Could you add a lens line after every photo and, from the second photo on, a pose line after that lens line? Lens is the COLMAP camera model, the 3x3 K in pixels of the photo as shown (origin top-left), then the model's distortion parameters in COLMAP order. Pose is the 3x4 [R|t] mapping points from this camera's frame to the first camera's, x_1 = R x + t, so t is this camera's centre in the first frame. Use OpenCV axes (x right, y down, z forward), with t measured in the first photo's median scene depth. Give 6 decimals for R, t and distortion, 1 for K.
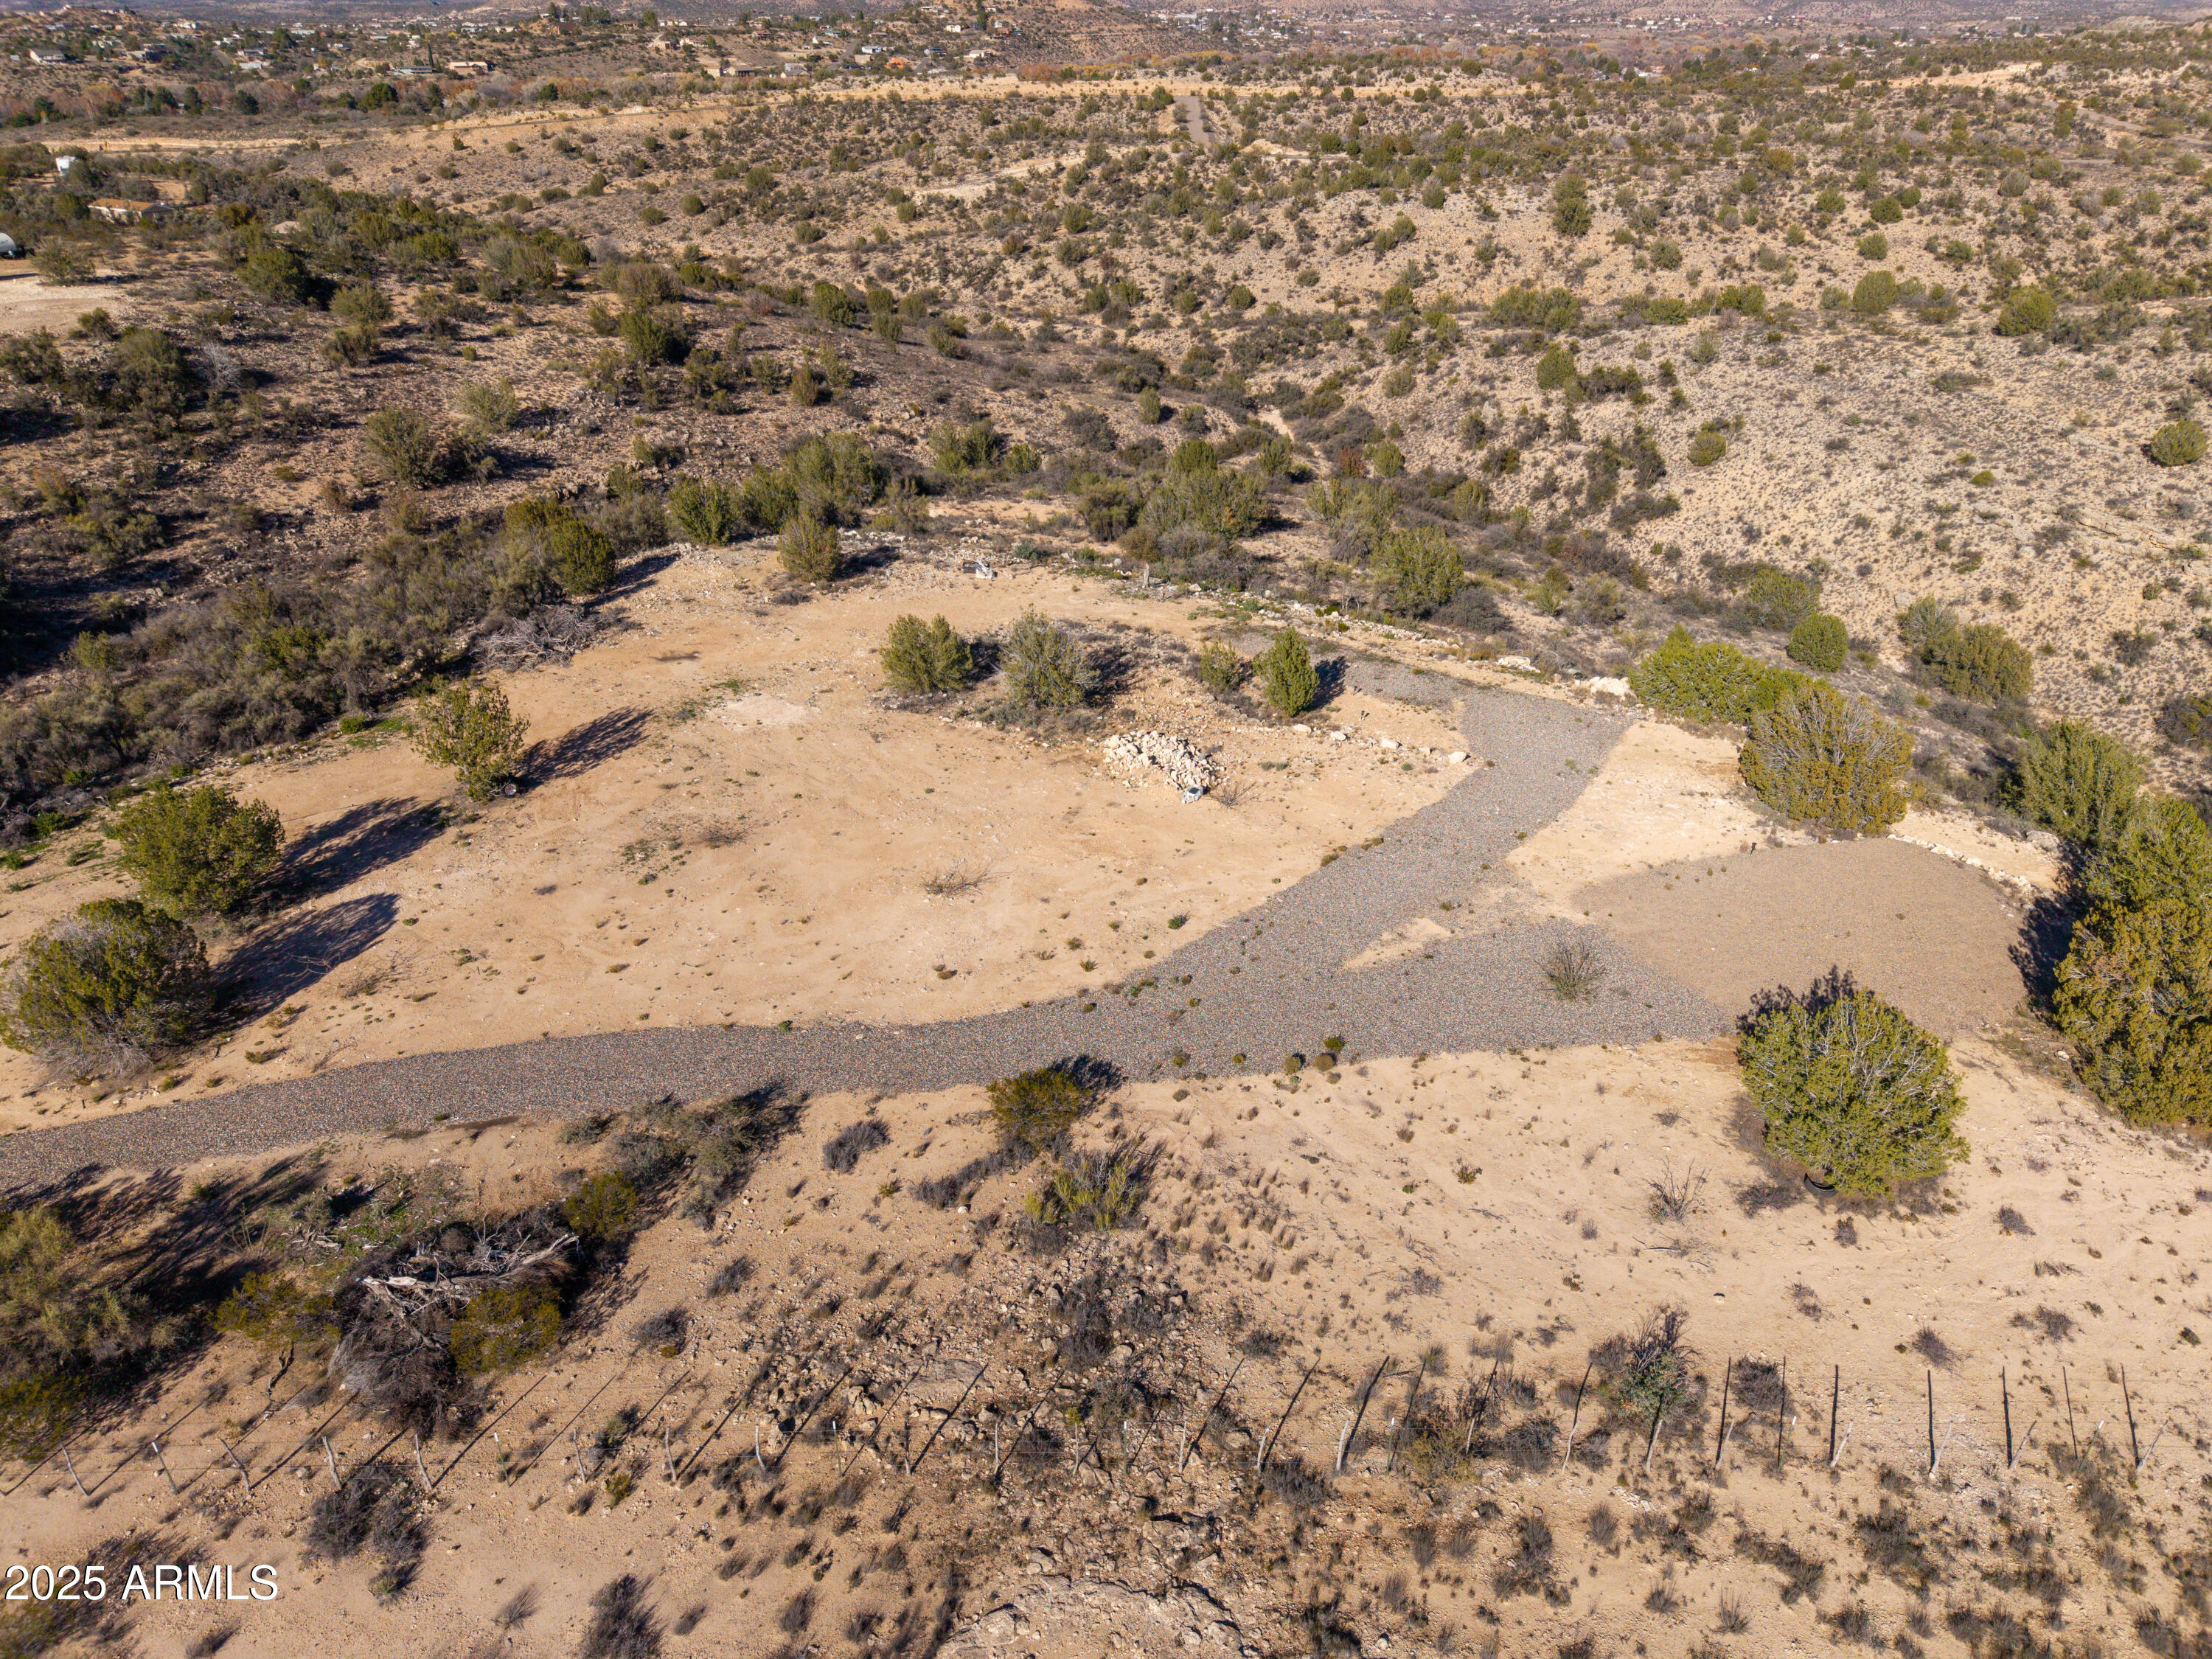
lens RADIAL K [[1492.1, 0, 1107.3], [0, 1492.1, 831.0], [0, 0, 1]] dist [0.016805, -0.013643]
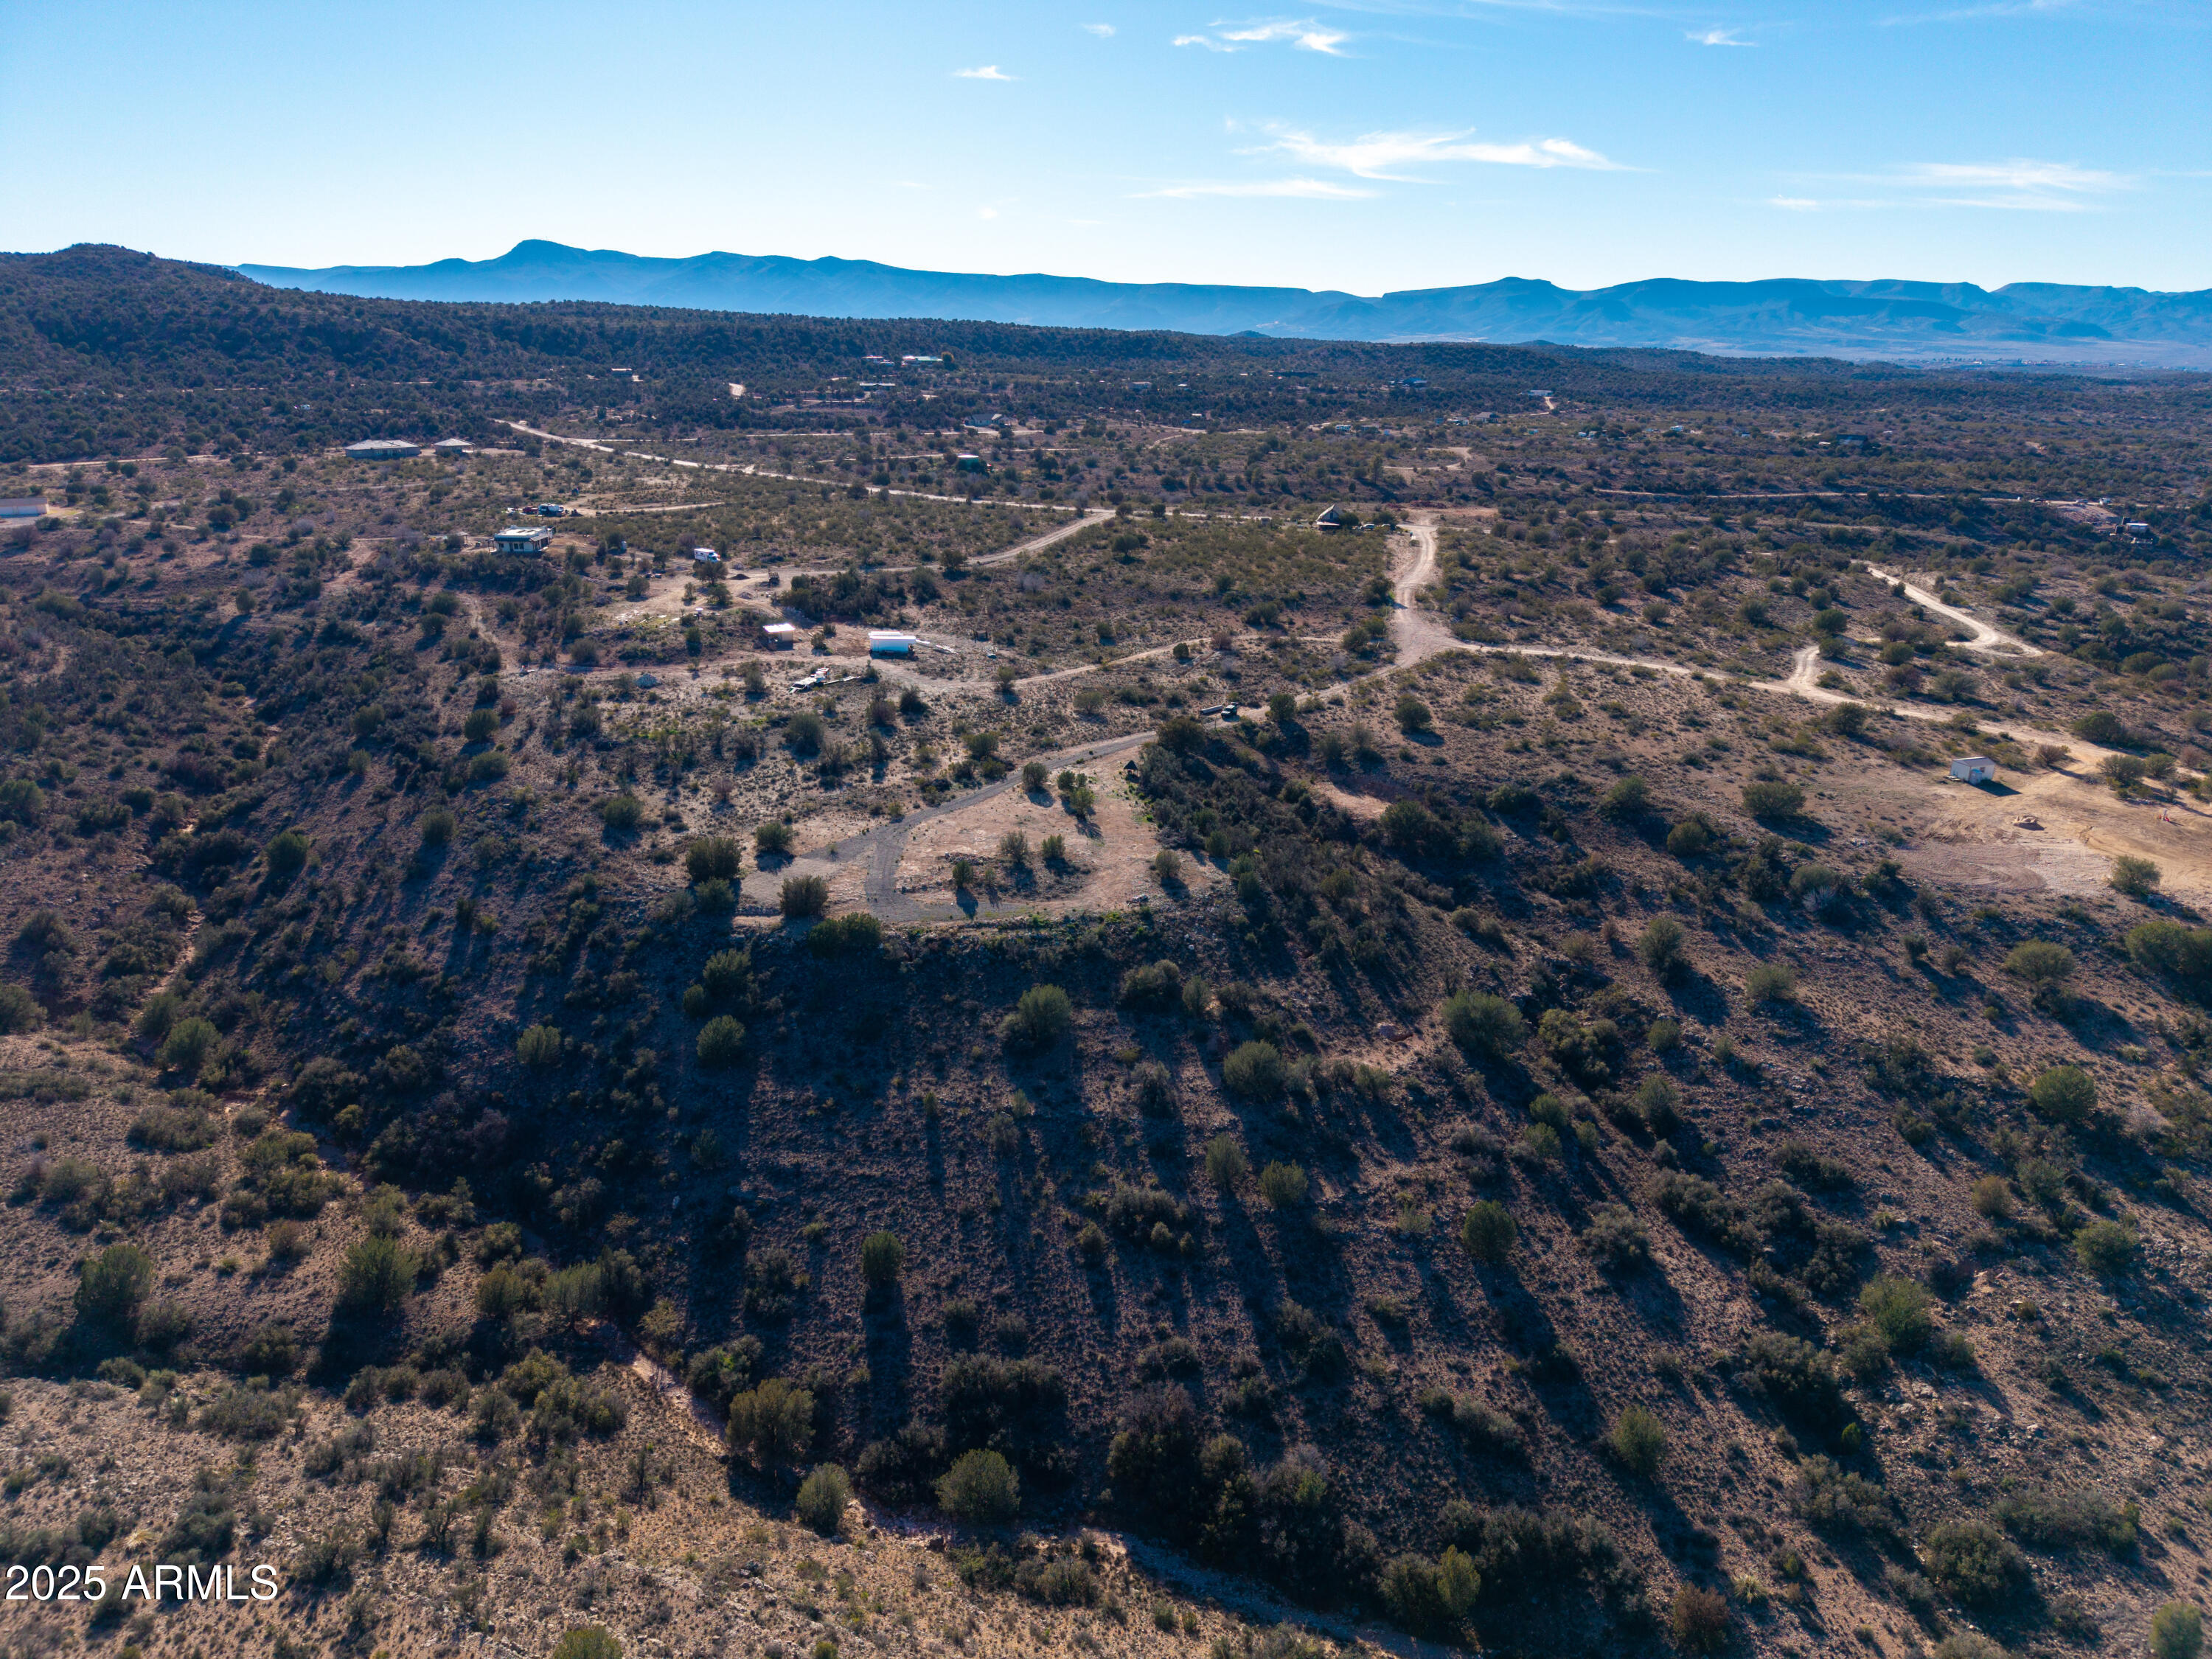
lens RADIAL K [[1492.1, 0, 1111.3], [0, 1492.1, 809.8], [0, 0, 1]] dist [0.016805, -0.013643]
pose [[-0.724991, 0.194809, -0.660635, 0.368518], [-0.347439, 0.724748, 0.595000, -0.413502], [0.594706, 0.660900, -0.457751, 0.482145]]
